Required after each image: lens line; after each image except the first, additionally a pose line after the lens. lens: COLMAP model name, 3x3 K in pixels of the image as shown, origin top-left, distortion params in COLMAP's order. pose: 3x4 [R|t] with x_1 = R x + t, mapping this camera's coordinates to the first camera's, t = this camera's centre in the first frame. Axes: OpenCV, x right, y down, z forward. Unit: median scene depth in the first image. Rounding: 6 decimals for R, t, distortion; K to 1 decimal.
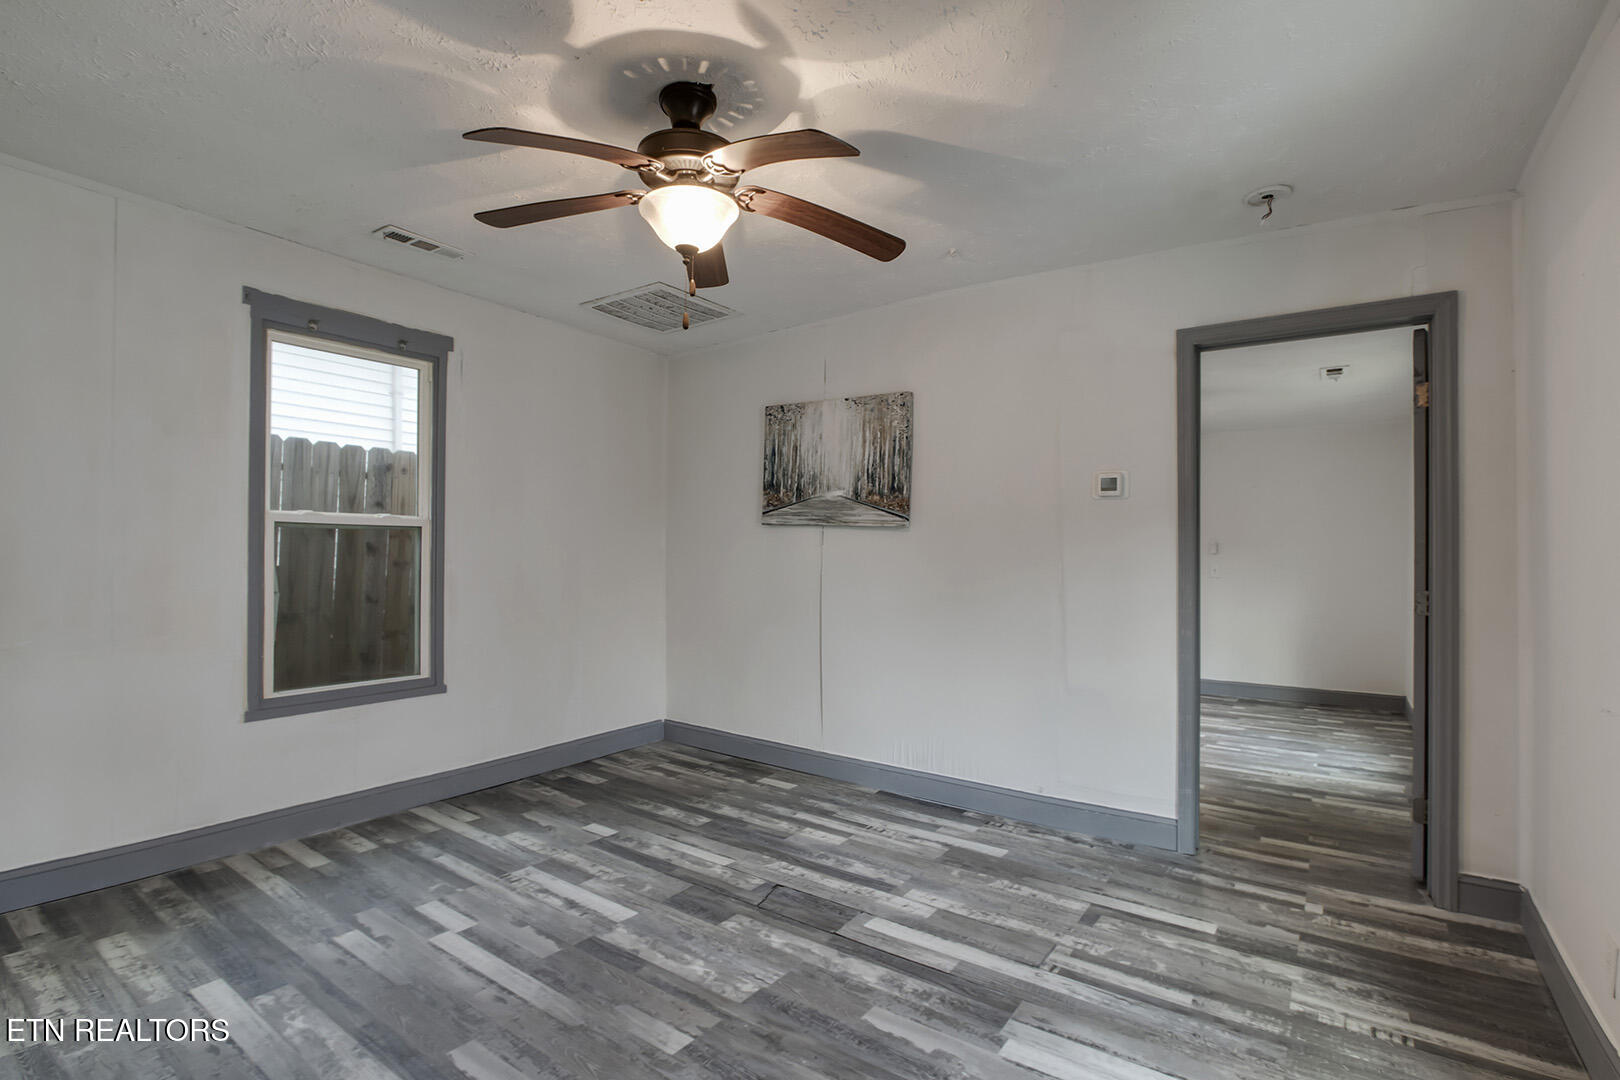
lens RADIAL K [[752.0, 0, 812.0], [0, 752.0, 552.9], [0, 0, 1]] dist [-0.026957, 0.004585]
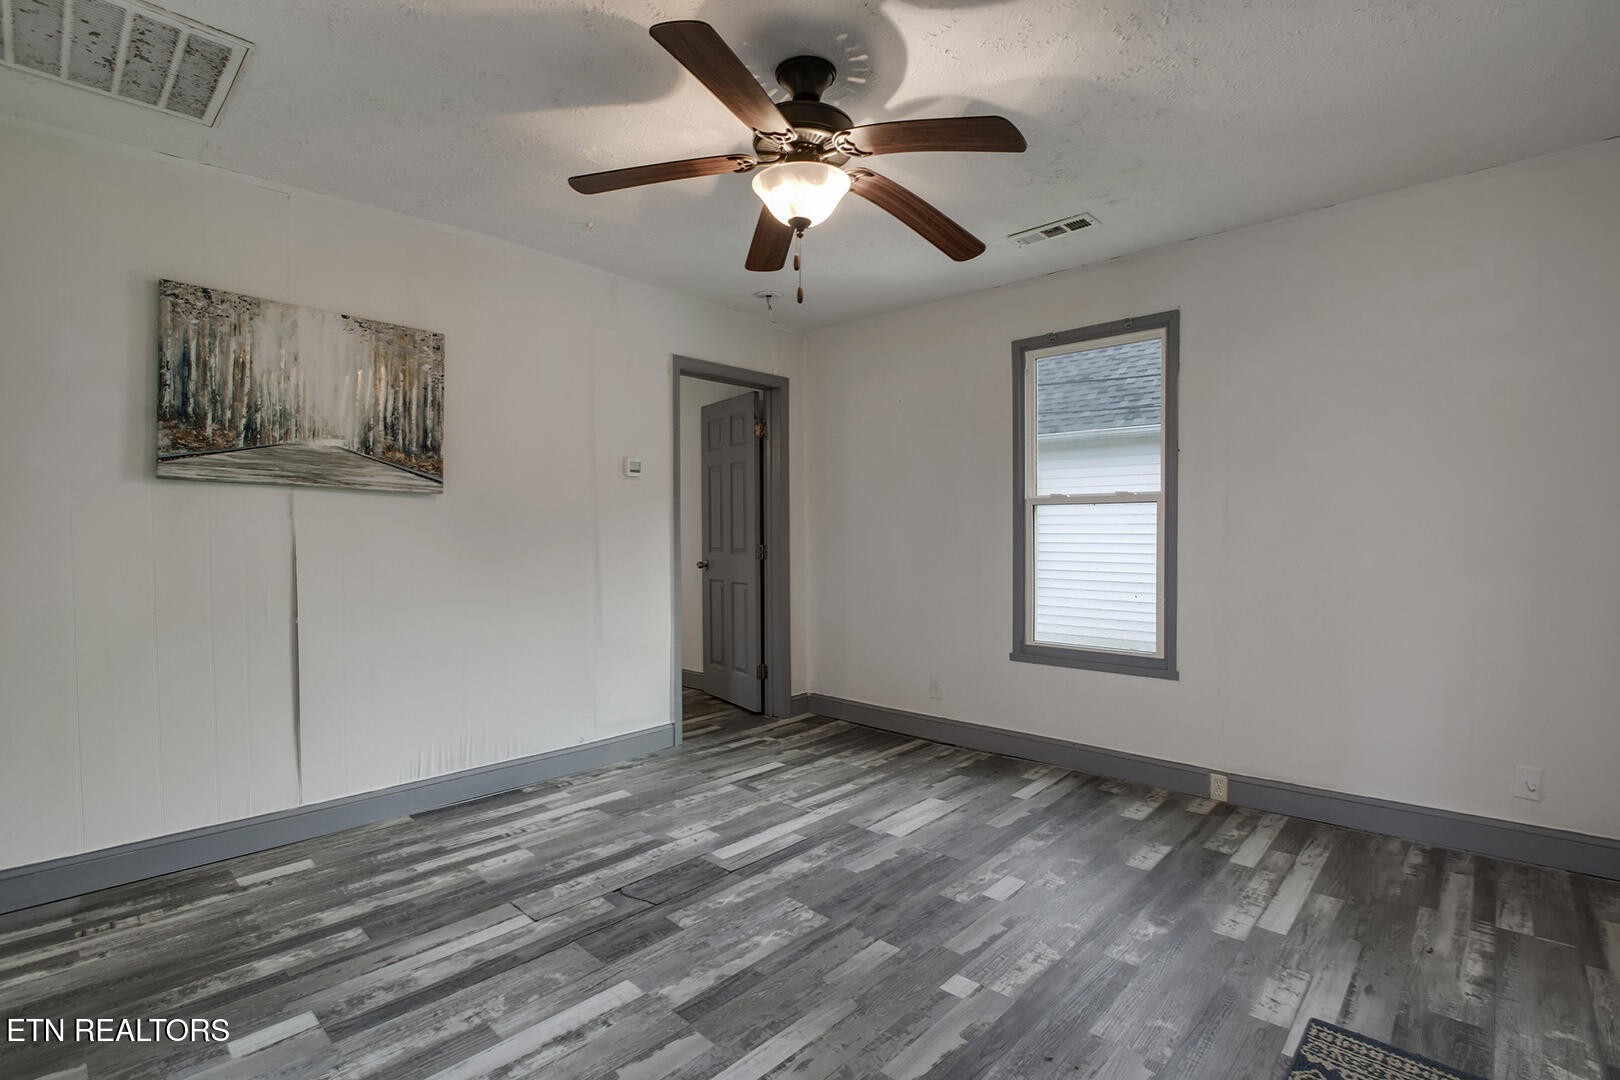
lens RADIAL K [[752.0, 0, 801.1], [0, 752.0, 554.0], [0, 0, 1]] dist [-0.026957, 0.004585]
pose [[0.143228, -0.043619, 0.988728, -0.855996], [0.000026, 0.999028, 0.044069, -0.005259], [-0.989690, -0.006287, 0.143090, 0.622348]]
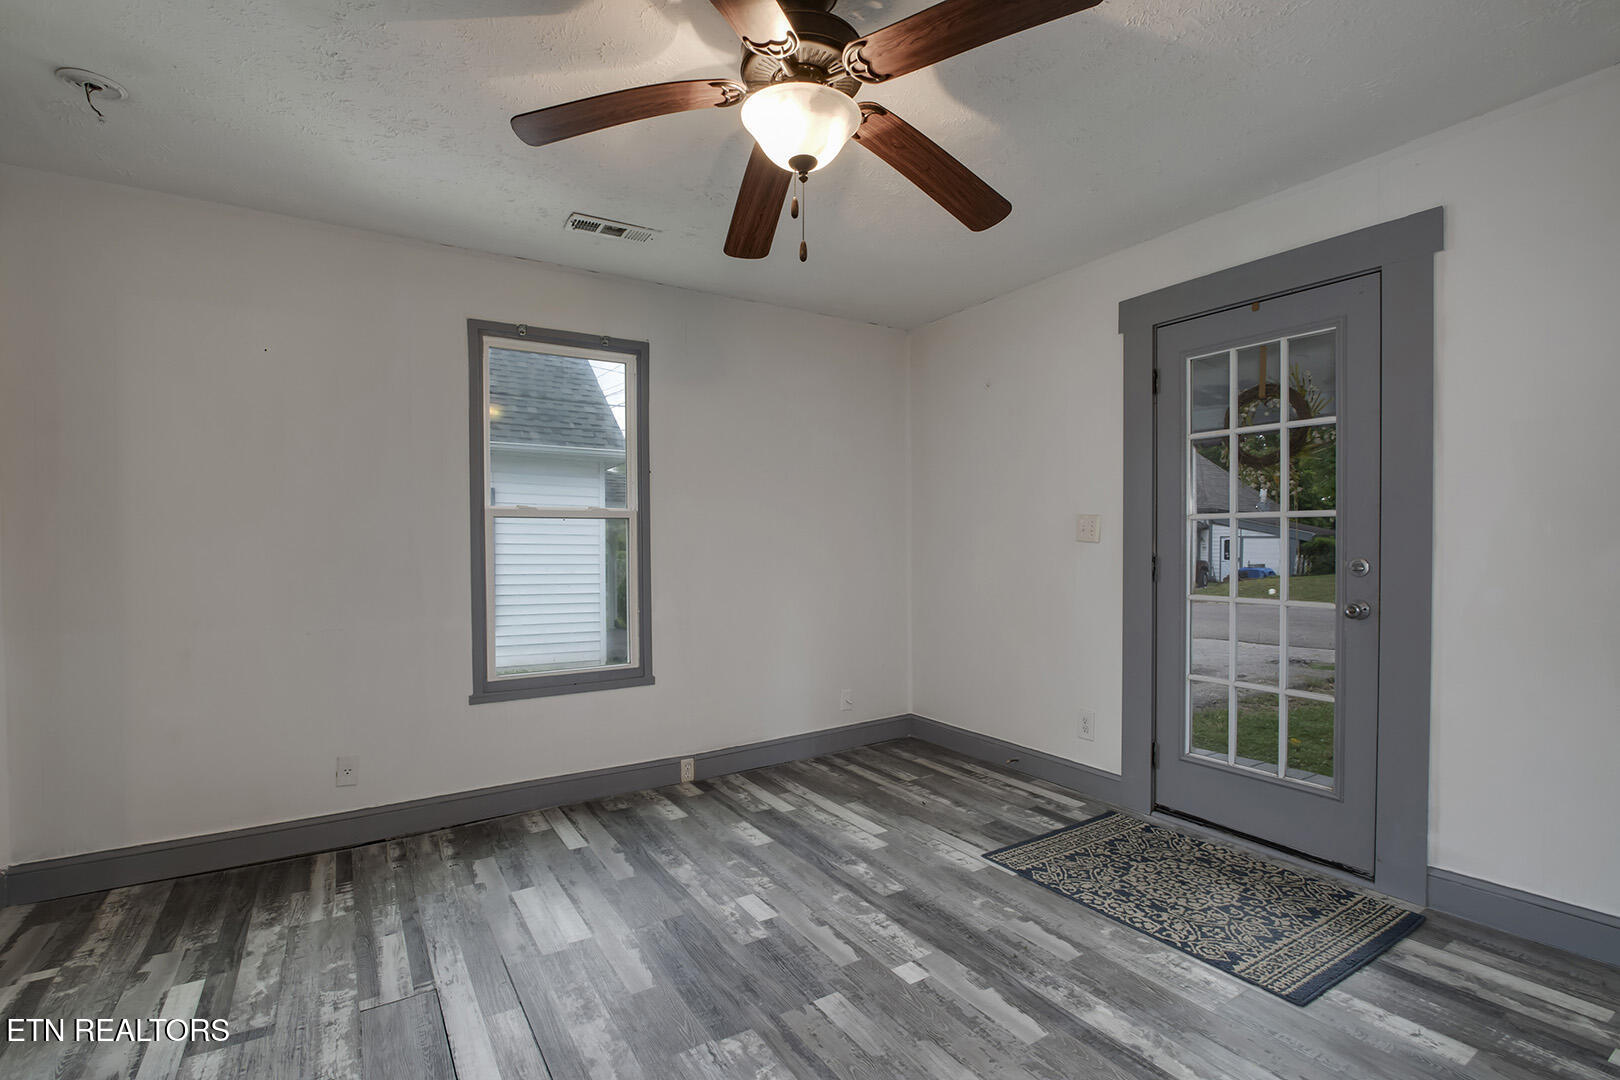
lens RADIAL K [[752.0, 0, 816.7], [0, 752.0, 555.5], [0, 0, 1]] dist [-0.026957, 0.004585]
pose [[-0.927112, -0.009110, 0.374673, -0.356804], [-0.005527, 0.999928, 0.010635, 0.010530], [-0.374743, 0.007789, -0.927096, 1.275599]]
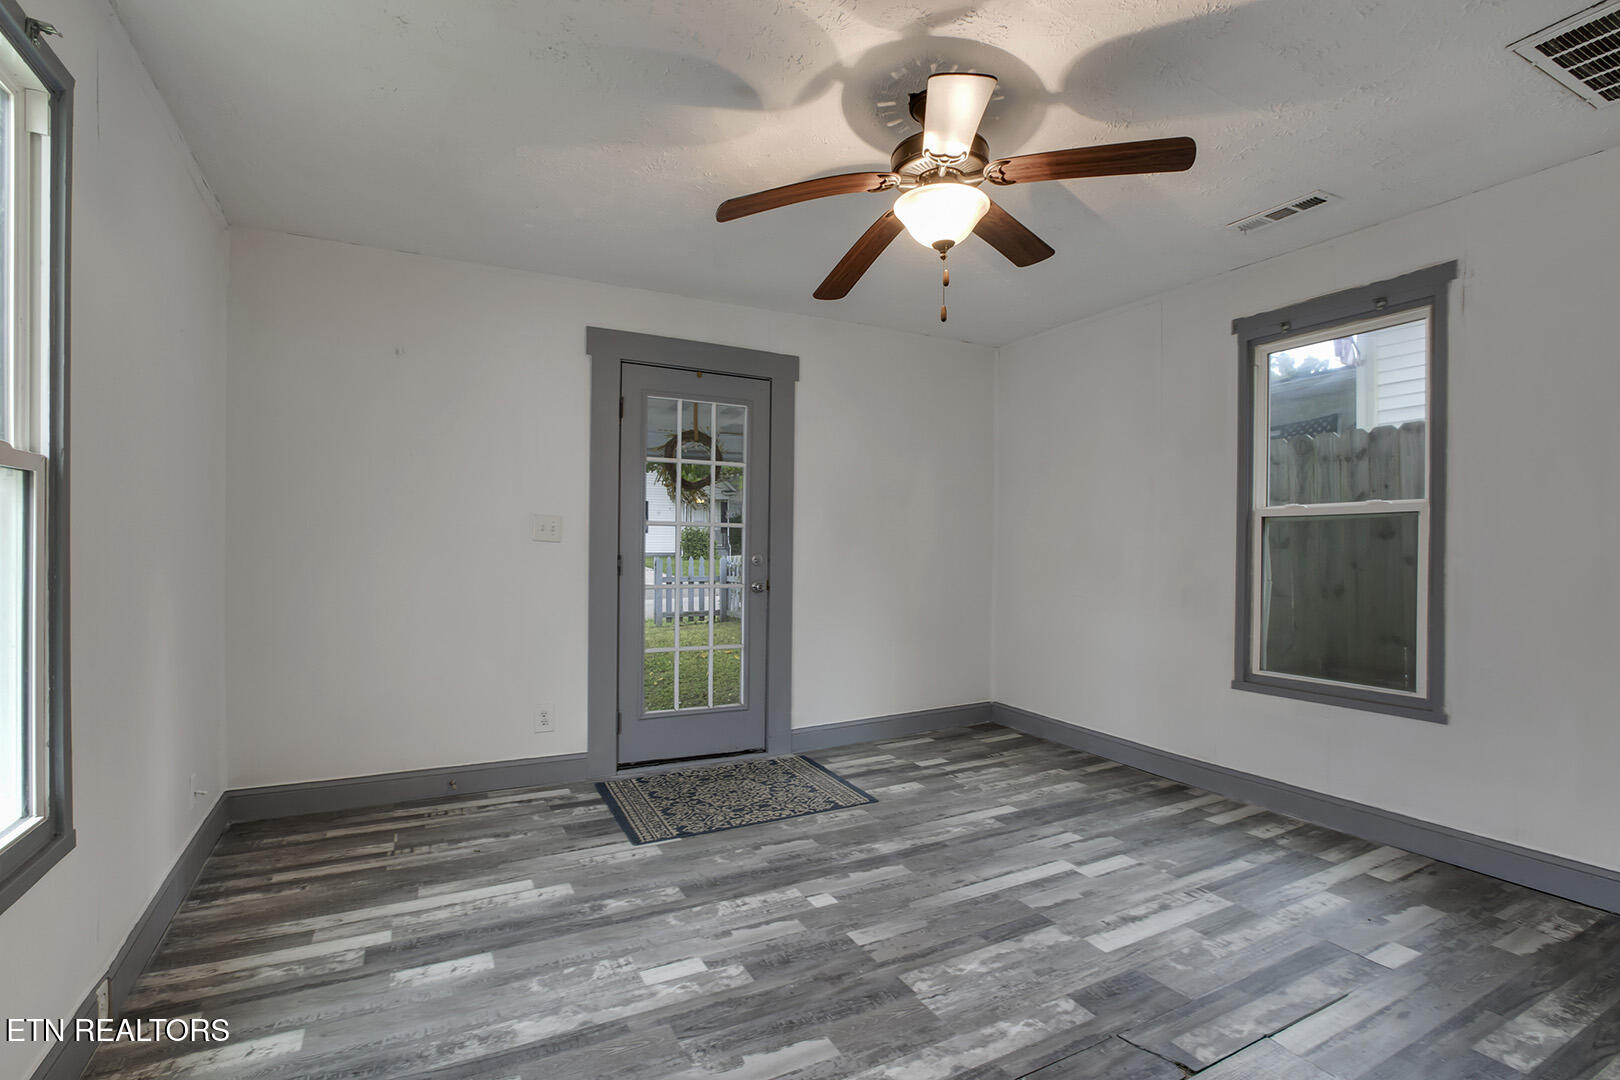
lens RADIAL K [[752.0, 0, 810.6], [0, 752.0, 552.9], [0, 0, 1]] dist [-0.026957, 0.004585]
pose [[-0.447771, -0.003695, -0.894141, 0.615649], [-0.005327, 0.999985, -0.001465, 0.018148], [0.894132, 0.004107, -0.447784, 0.950549]]
